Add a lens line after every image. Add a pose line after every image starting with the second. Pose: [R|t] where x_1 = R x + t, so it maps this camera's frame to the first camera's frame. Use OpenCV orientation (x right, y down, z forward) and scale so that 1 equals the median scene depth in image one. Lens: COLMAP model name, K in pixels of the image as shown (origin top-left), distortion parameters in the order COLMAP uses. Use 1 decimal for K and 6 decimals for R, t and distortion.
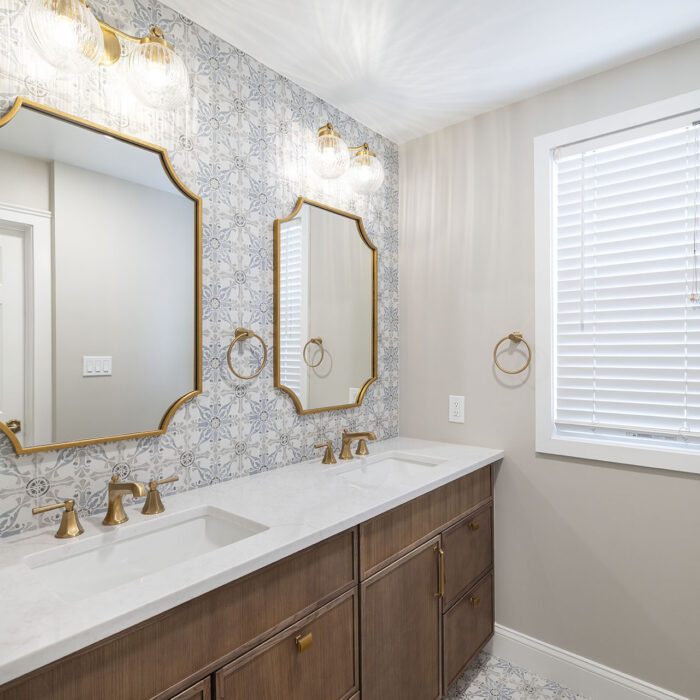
lens RADIAL K [[454.7, 0, 362.6], [0, 454.7, 355.6], [0, 0, 1]] dist [-0.001650, 0.000602]
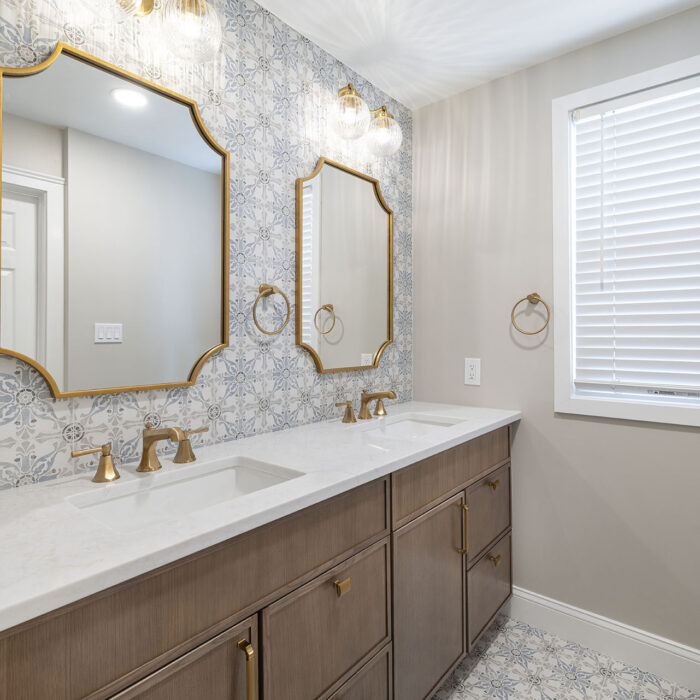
lens RADIAL K [[453.3, 0, 356.5], [0, 453.3, 333.2], [0, 0, 1]] dist [-0.003048, 0.001640]
pose [[0.999997, 0.000935, 0.002363, -0.068098], [-0.000913, 0.999954, -0.009511, 0.056618], [-0.002372, 0.009509, 0.999952, 0.001582]]
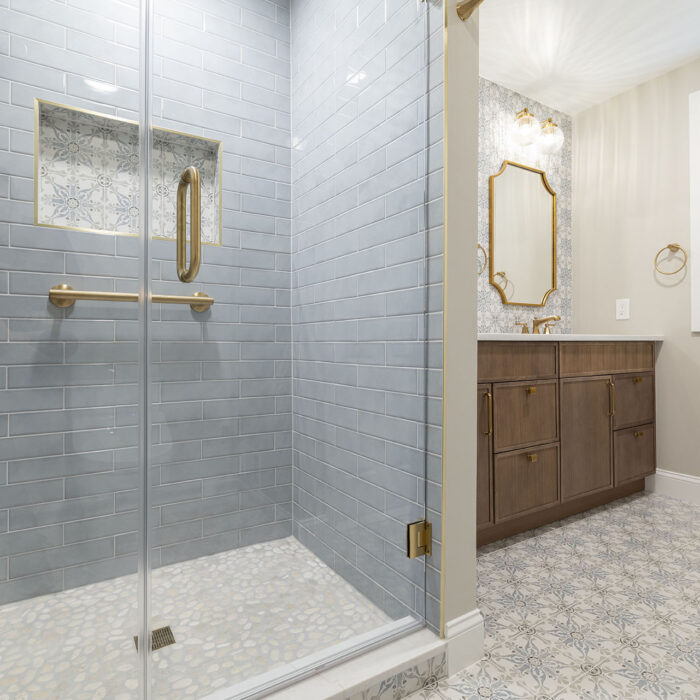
lens RADIAL K [[456.1, 0, 352.1], [0, 456.1, 342.0], [0, 0, 1]] dist [-0.004502, 0.000506]
pose [[0.948599, -0.000029, -0.316481, -0.156843], [-0.002947, 0.999956, -0.008923, 0.301662], [0.316467, 0.009397, 0.948557, -0.657952]]
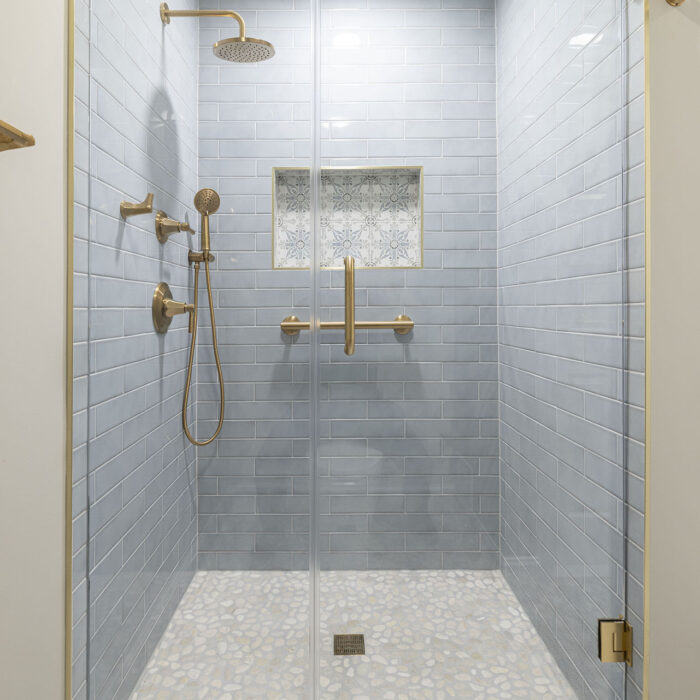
lens RADIAL K [[485.3, 0, 342.7], [0, 485.3, 301.7], [0, 0, 1]] dist [-0.000767, 0.000269]
pose [[0.636967, -0.006682, -0.770862, -0.001723], [-0.003296, 0.999930, -0.011391, 0.150852], [0.770884, 0.009797, 0.636900, -0.629499]]
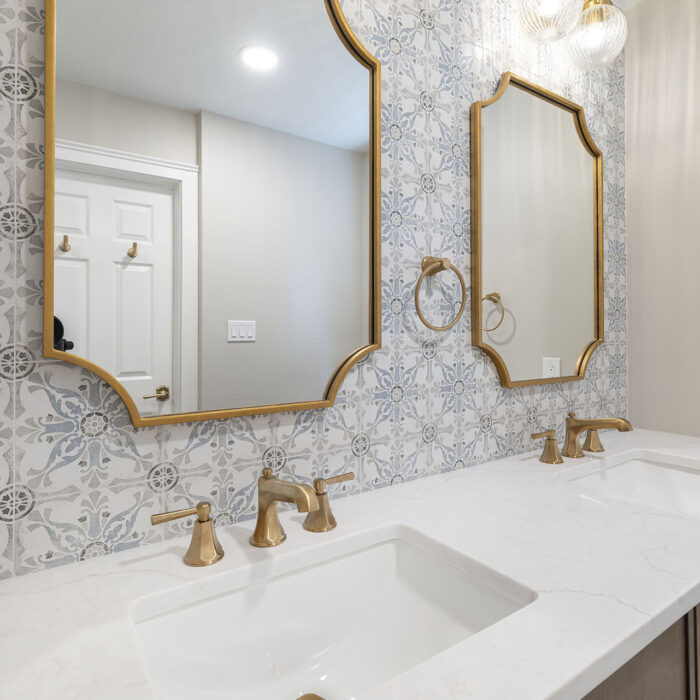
lens RADIAL K [[459.6, 0, 356.4], [0, 459.6, 330.0], [0, 0, 1]] dist [-0.003352, 0.001377]
pose [[0.960230, -0.004539, -0.279173, -0.180323], [0.000526, 0.999895, -0.014447, 0.059095], [0.279209, 0.013726, 0.960132, 0.305486]]
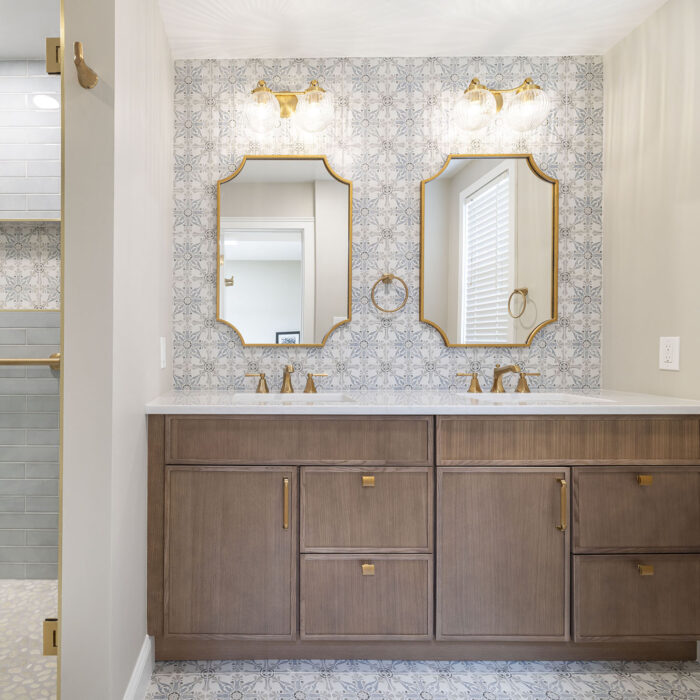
lens RADIAL K [[455.4, 0, 245.3], [0, 455.4, 344.5], [0, 0, 1]] dist [-0.004226, 0.002723]
pose [[0.628909, 0.006831, -0.777449, 0.481793], [-0.007386, 0.999969, 0.002812, 0.139752], [0.777444, 0.003973, 0.628939, -0.119881]]
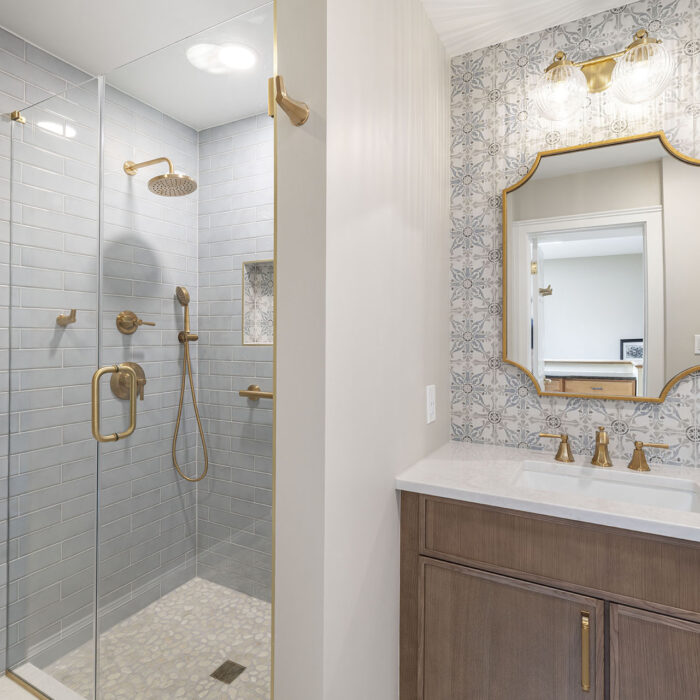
lens RADIAL K [[448.1, 0, 351.0], [0, 448.1, 331.1], [0, 0, 1]] dist [-0.004198, 0.000863]
pose [[0.195618, -0.010954, -0.980619, 0.368476], [-0.008427, 0.999882, -0.012850, 0.023767], [0.980644, 0.010777, 0.195503, 0.082623]]
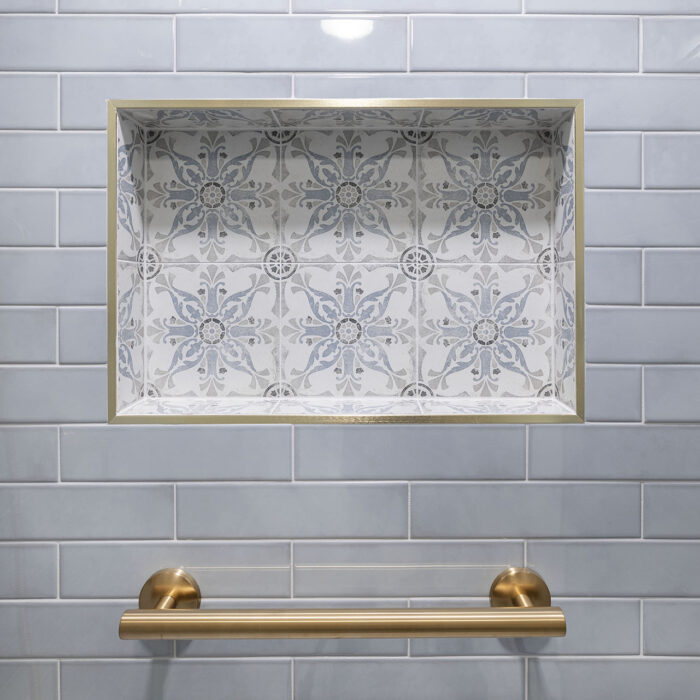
lens RADIAL K [[527.5, 0, 368.7], [0, 527.5, 286.8], [0, 0, 1]] dist [-0.012916, 0.001959]
pose [[0.641285, -0.006294, -0.767277, -0.611164], [-0.004788, 0.999914, -0.012204, -0.052077], [0.767288, 0.011500, 0.641200, -0.090444]]
